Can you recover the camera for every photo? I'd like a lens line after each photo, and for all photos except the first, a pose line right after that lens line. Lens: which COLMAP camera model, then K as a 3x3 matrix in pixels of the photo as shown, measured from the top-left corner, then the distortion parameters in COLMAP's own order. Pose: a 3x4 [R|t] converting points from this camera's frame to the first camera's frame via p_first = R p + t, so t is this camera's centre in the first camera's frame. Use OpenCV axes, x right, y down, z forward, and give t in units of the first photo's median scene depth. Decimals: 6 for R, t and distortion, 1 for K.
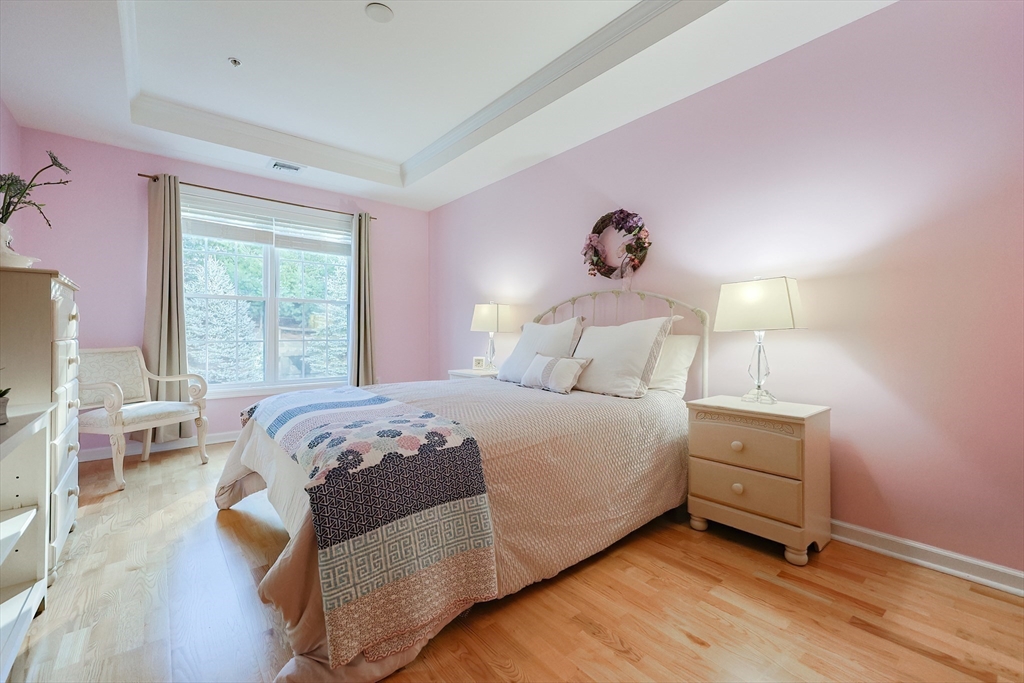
lens RADIAL K [[429.2, 0, 509.7], [0, 429.2, 333.5], [0, 0, 1]] dist [0.014455, 0.000019]
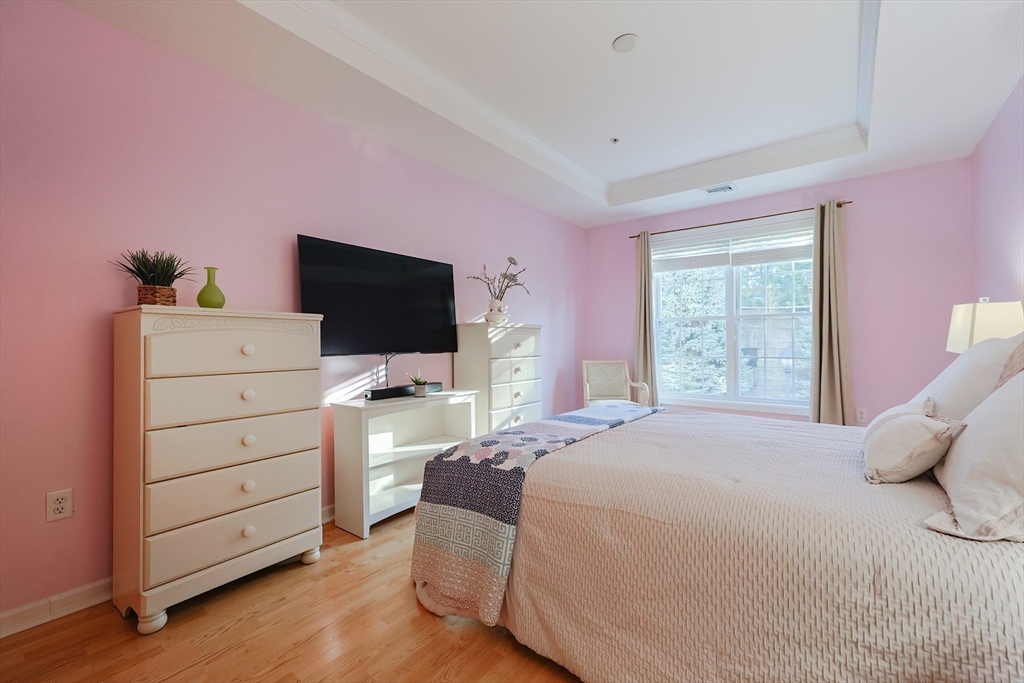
lens RADIAL K [[424.8, 0, 523.9], [0, 424.8, 341.0], [0, 0, 1]] dist [0.012133, 0.000228]
pose [[0.238061, -0.010423, -0.971194, 0.495978], [0.007592, 0.999932, -0.008871, -0.027049], [0.971221, -0.005261, 0.238123, 0.426790]]
